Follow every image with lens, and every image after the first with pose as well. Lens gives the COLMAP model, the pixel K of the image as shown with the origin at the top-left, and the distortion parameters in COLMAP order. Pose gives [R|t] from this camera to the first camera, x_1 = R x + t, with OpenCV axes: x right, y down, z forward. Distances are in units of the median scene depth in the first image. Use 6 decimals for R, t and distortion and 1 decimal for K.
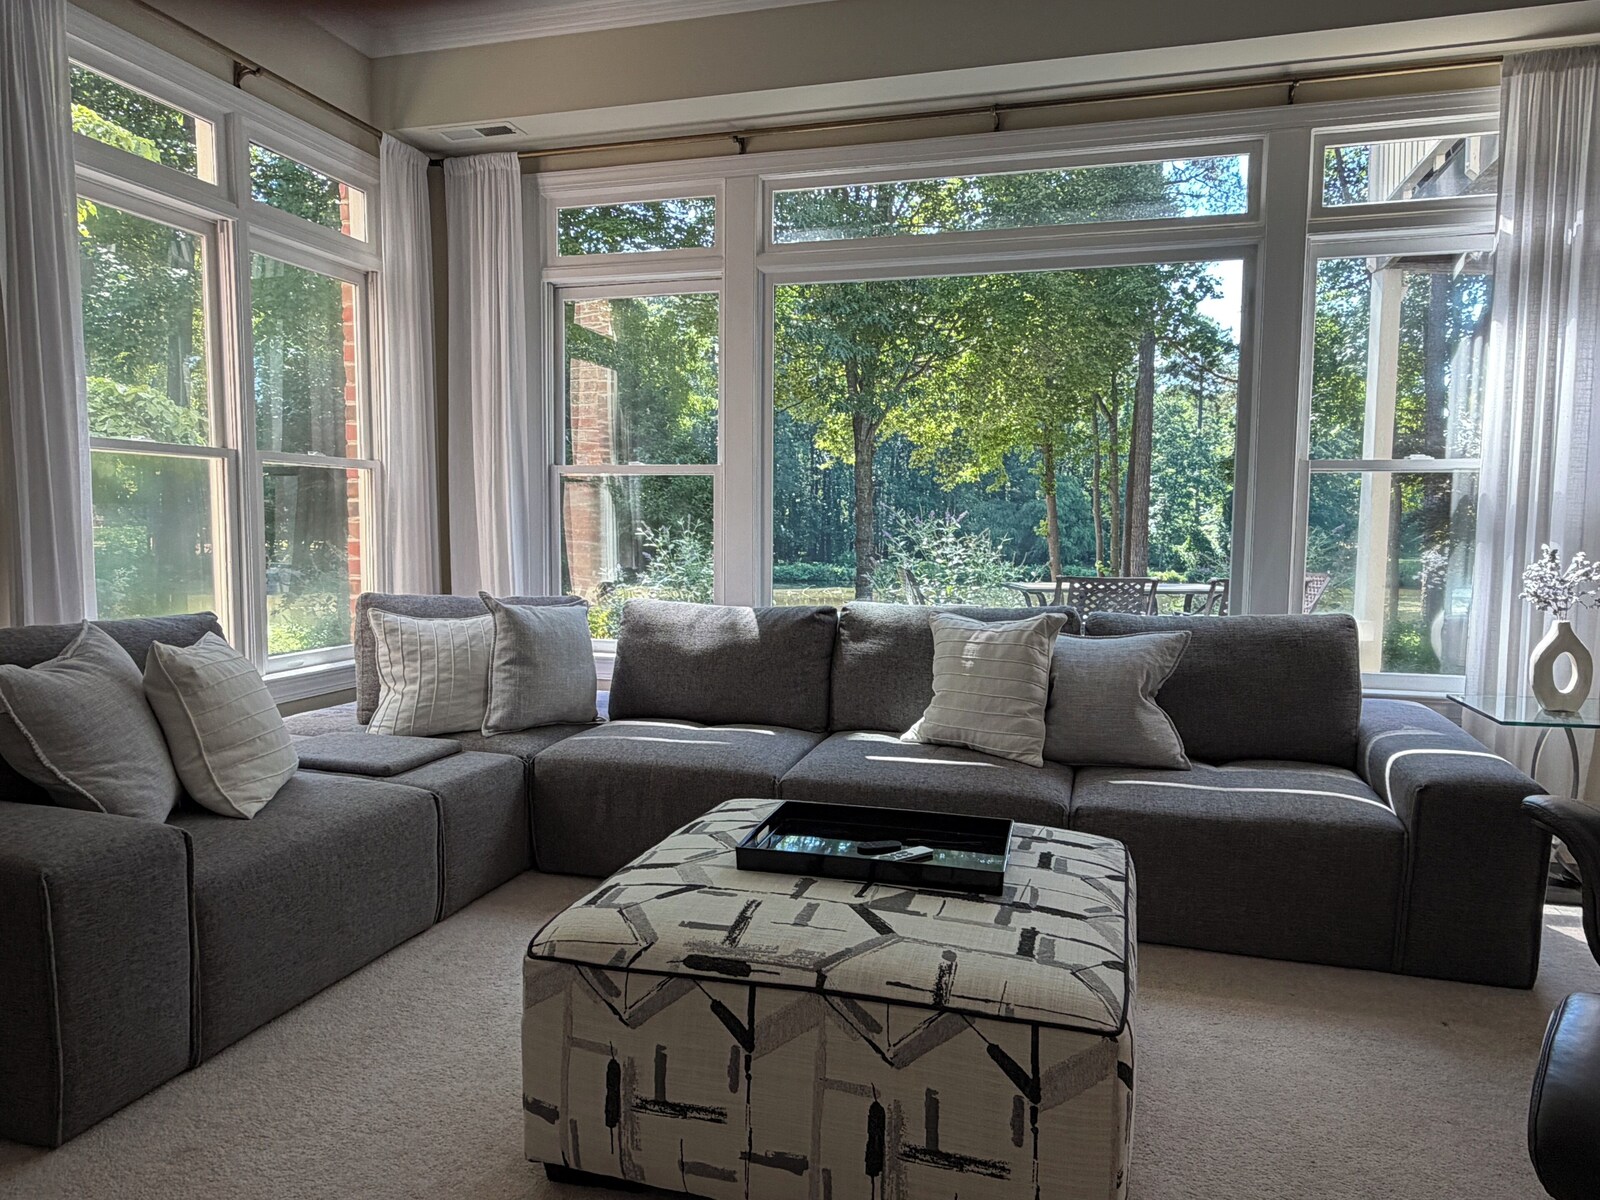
lens RADIAL K [[1063.3, 0, 793.0], [0, 1063.3, 607.6], [0, 0, 1]] dist [-0.003571, 0.000286]
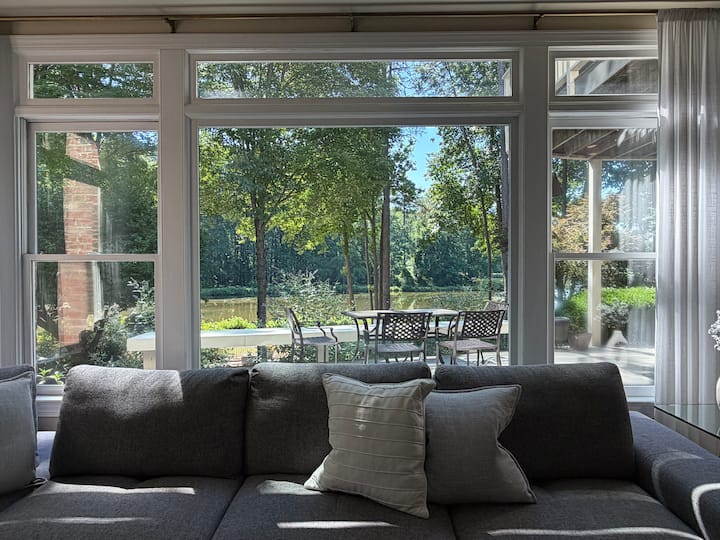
lens RADIAL K [[478.5, 0, 356.9], [0, 478.5, 273.4], [0, 0, 1]] dist [-0.003571, 0.000286]
pose [[0.964762, -0.015031, 0.262694, 0.016140], [0.031891, 0.997687, -0.060036, -0.070113], [-0.261184, 0.066299, 0.963010, 0.369613]]
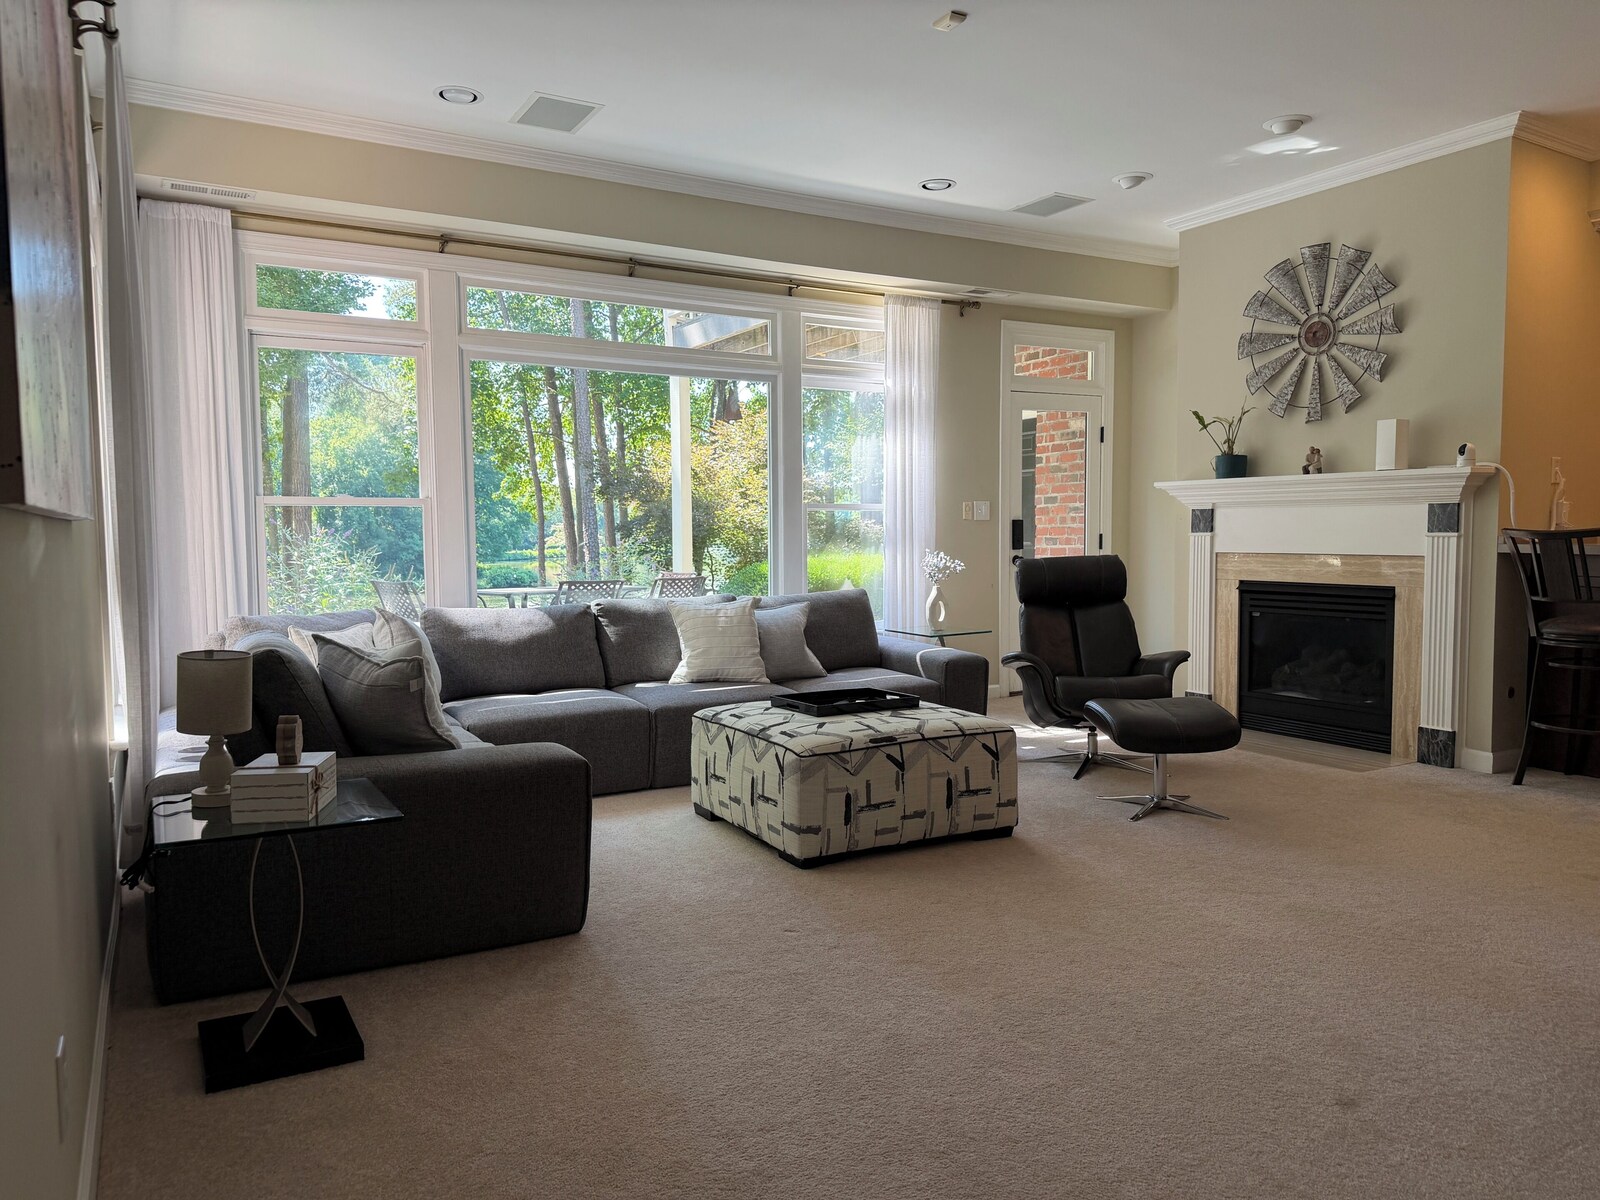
lens RADIAL K [[1112.3, 0, 800.0], [0, 1112.3, 600.0], [0, 0, 1]] dist [0.065877, -0.108195]
pose [[0.692711, -0.055256, 0.719096, -0.772080], [0.069181, 0.997554, 0.010010, -0.000479], [-0.717890, 0.042814, 0.694839, -0.224278]]
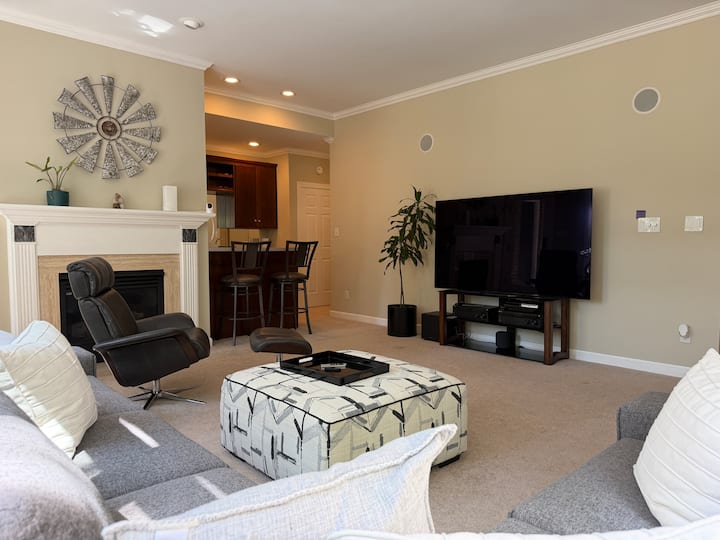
lens RADIAL K [[500.6, 0, 360.0], [0, 500.6, 270.0], [0, 0, 1]] dist [0.065877, -0.108195]
pose [[-0.861512, -0.036798, 0.506402, -0.312328], [0.033086, 0.991182, 0.128312, -0.095675], [-0.506658, 0.127297, -0.852697, 1.043124]]
